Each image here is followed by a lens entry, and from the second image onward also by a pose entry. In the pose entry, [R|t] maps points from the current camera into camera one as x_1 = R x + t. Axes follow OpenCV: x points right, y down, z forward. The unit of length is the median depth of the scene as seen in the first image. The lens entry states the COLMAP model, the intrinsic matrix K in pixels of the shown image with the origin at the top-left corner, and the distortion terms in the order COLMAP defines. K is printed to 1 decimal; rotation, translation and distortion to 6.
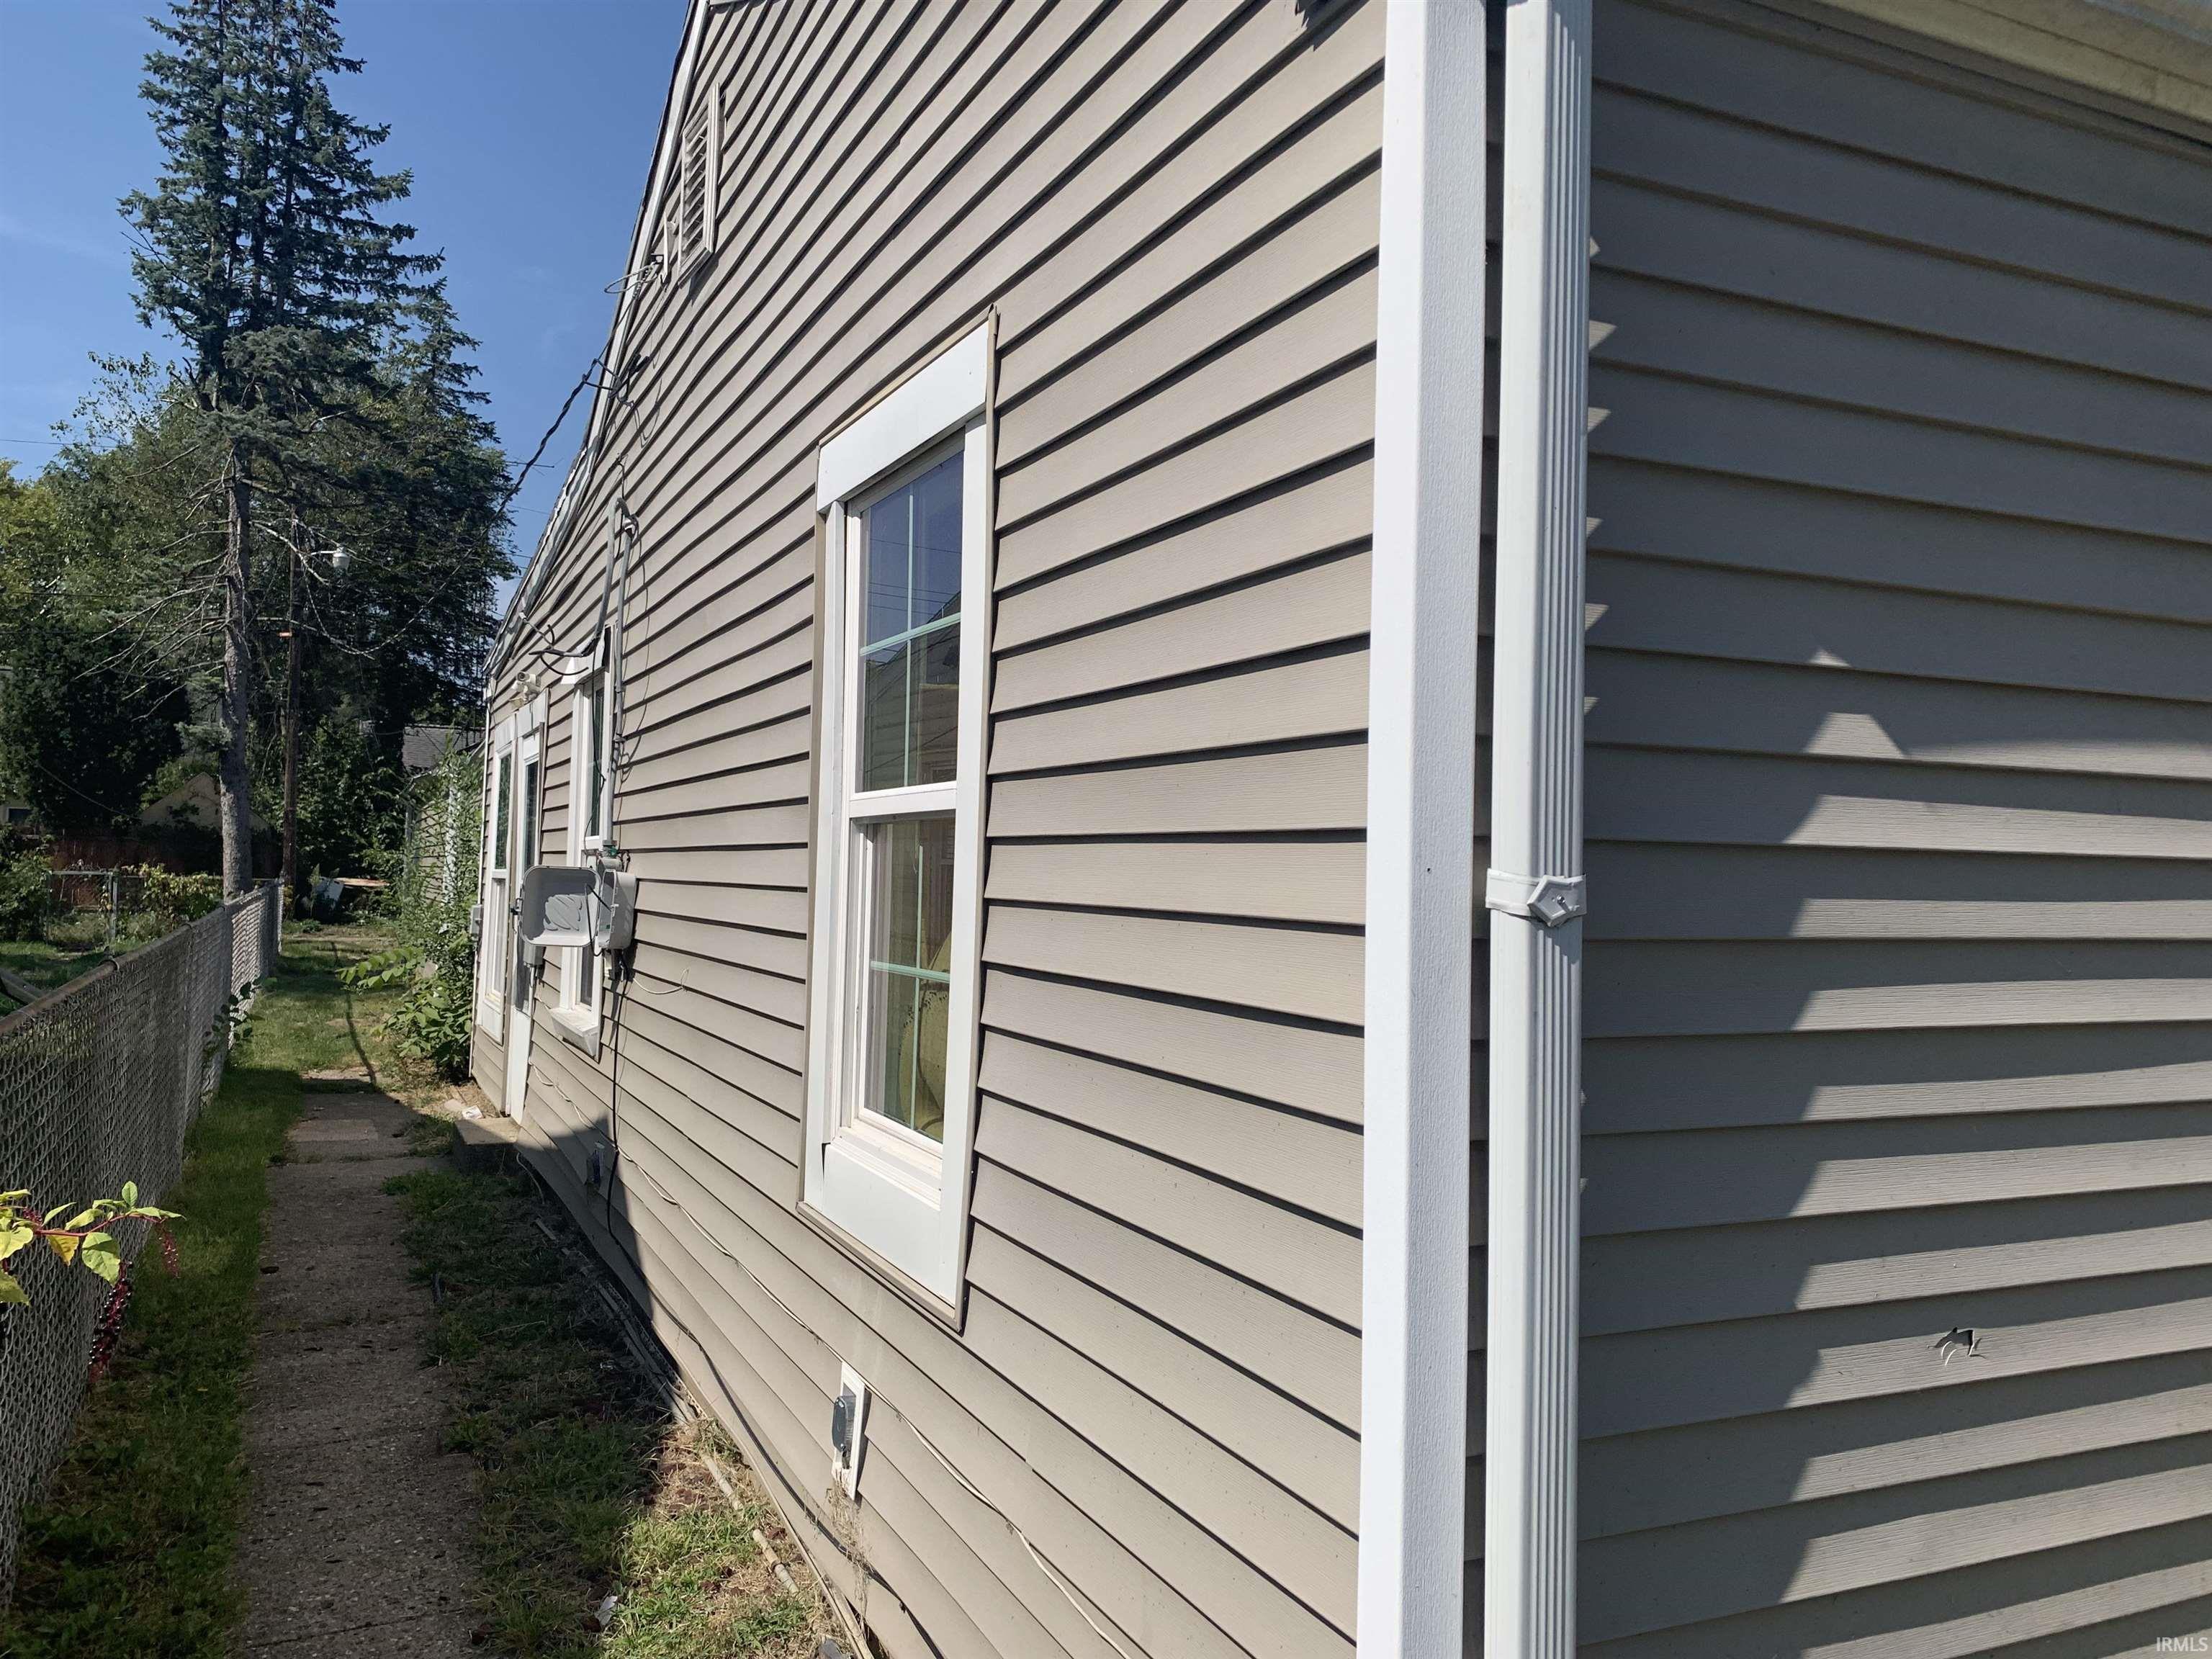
lens RADIAL K [[1686.3, 0, 1108.9], [0, 1686.3, 823.0], [0, 0, 1]] dist [0.016685, 0.003493]
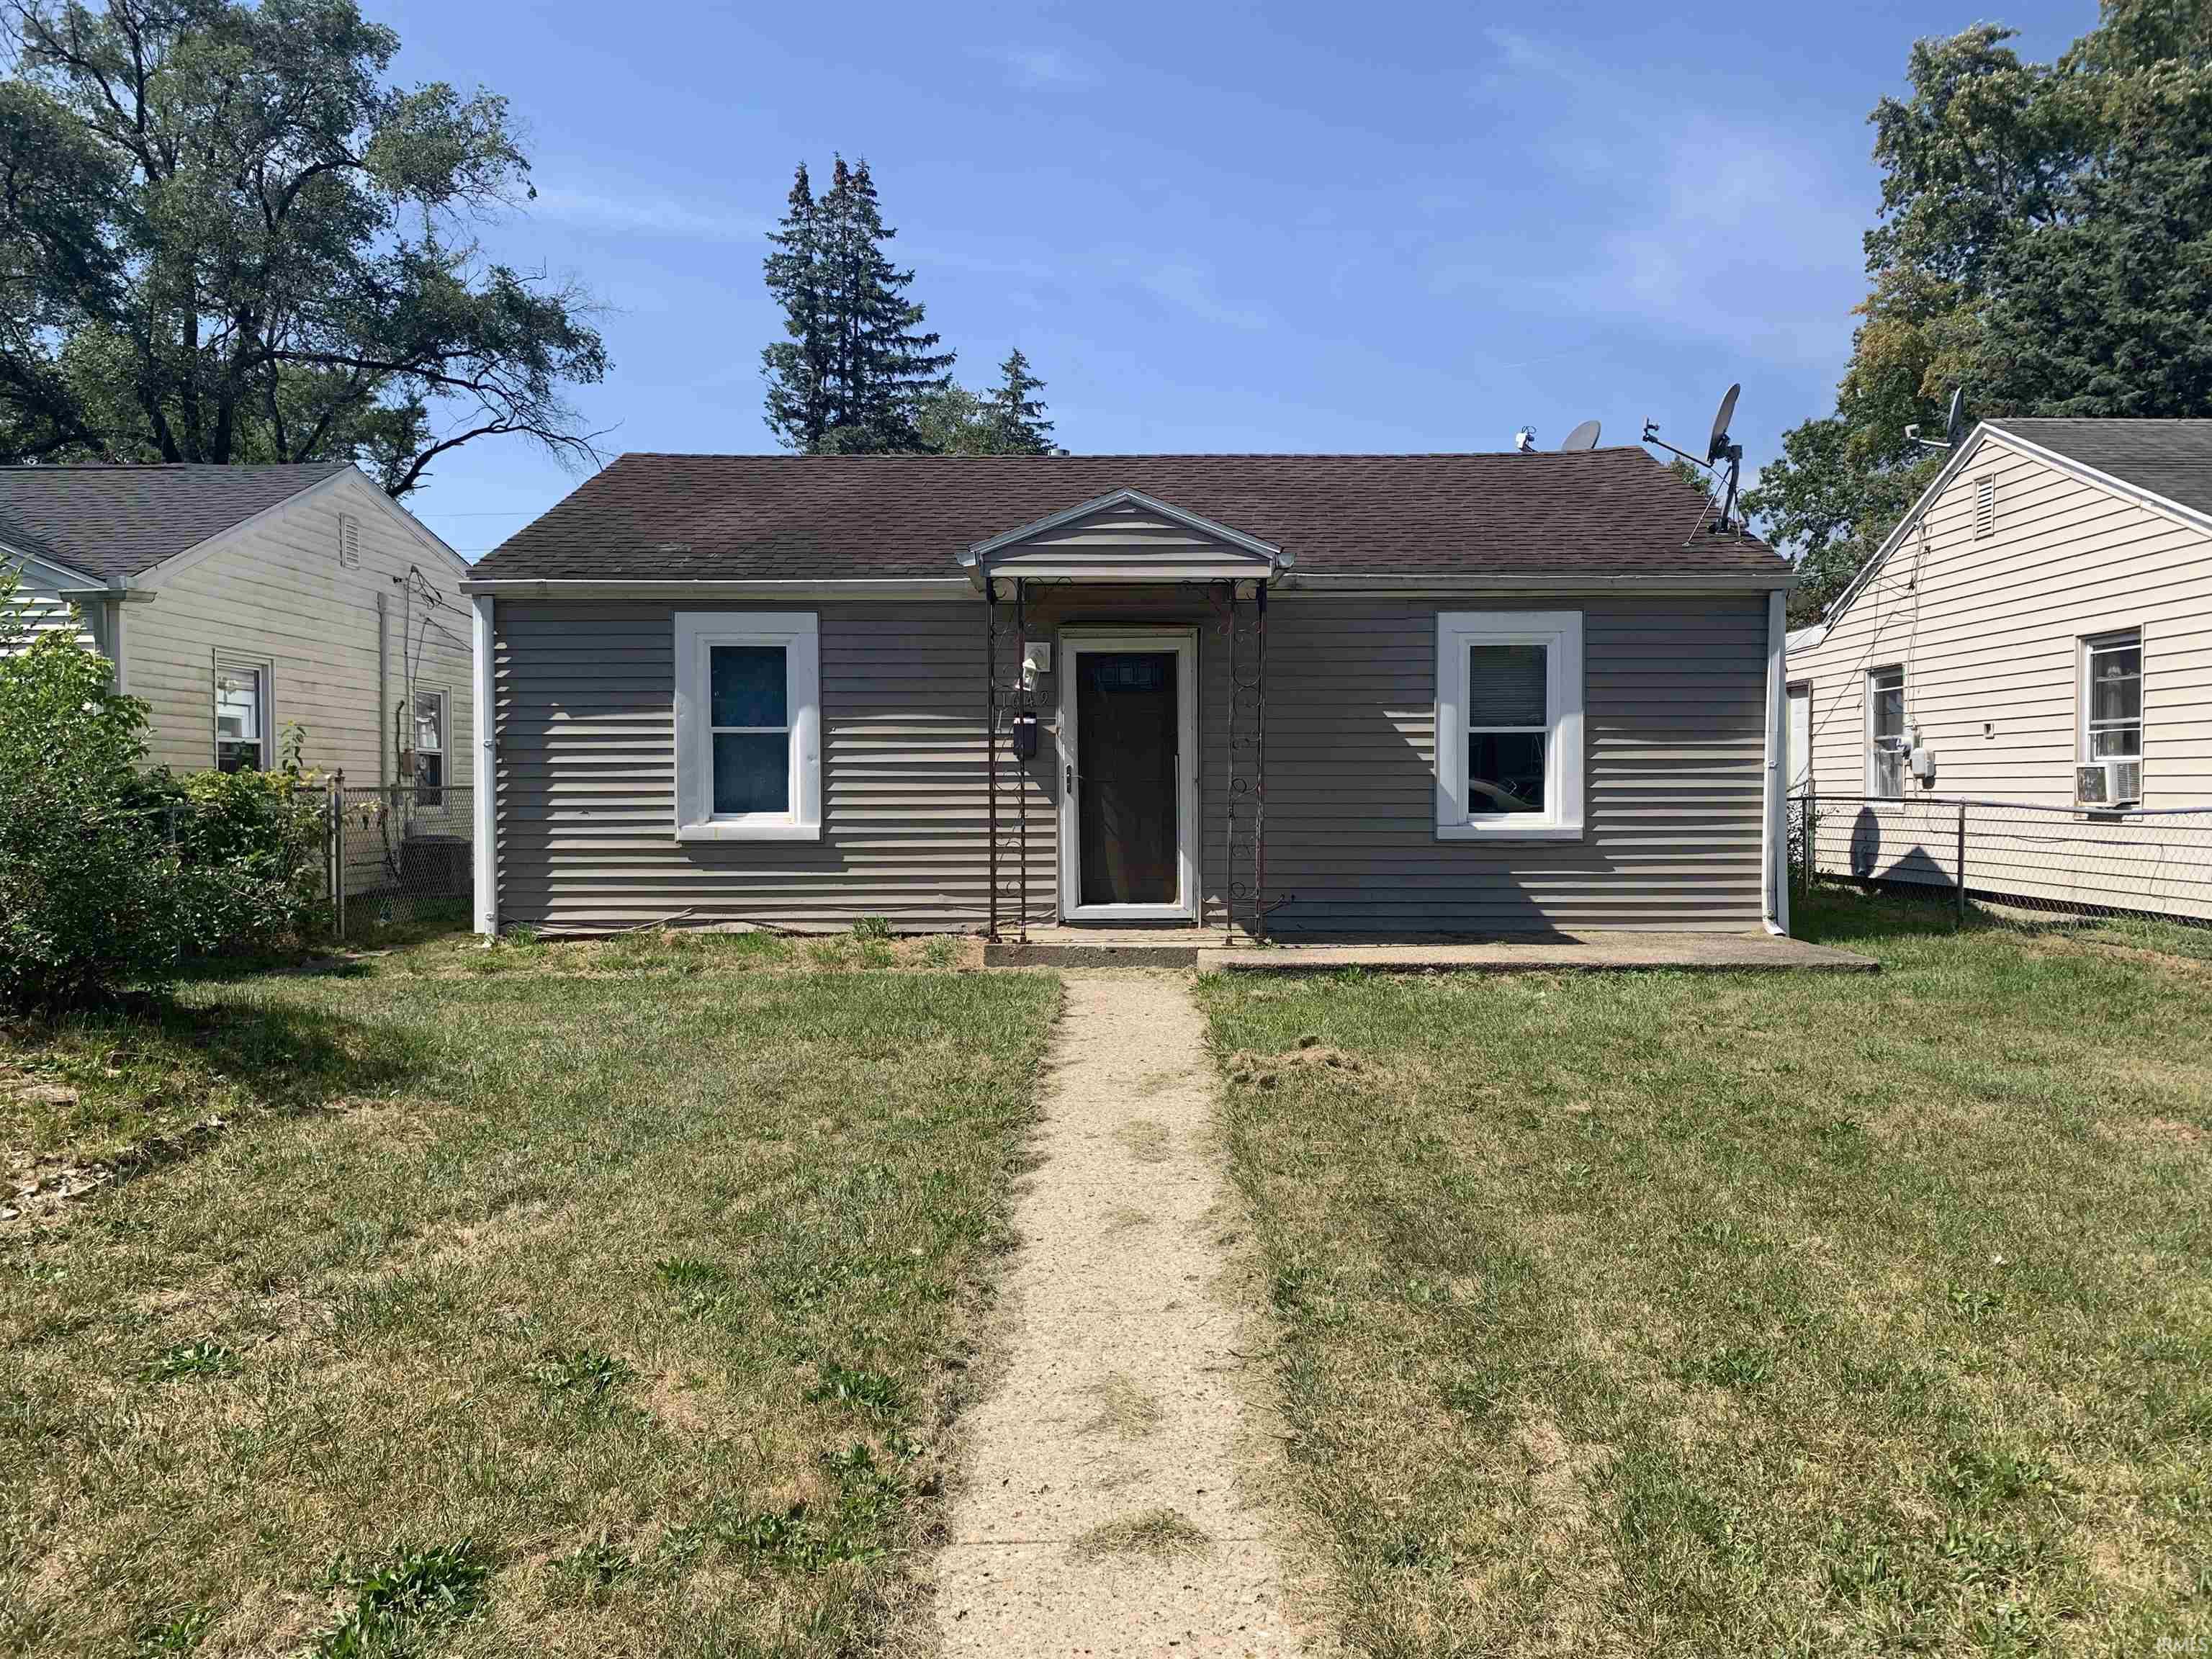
lens RADIAL K [[1686.3, 0, 1102.2], [0, 1686.3, 828.5], [0, 0, 1]] dist [0.016685, 0.003493]
pose [[0.905052, -0.016408, -0.424984, 0.328364], [0.035813, 0.998647, 0.037712, 0.013327], [0.423790, -0.049351, 0.904415, -0.256717]]
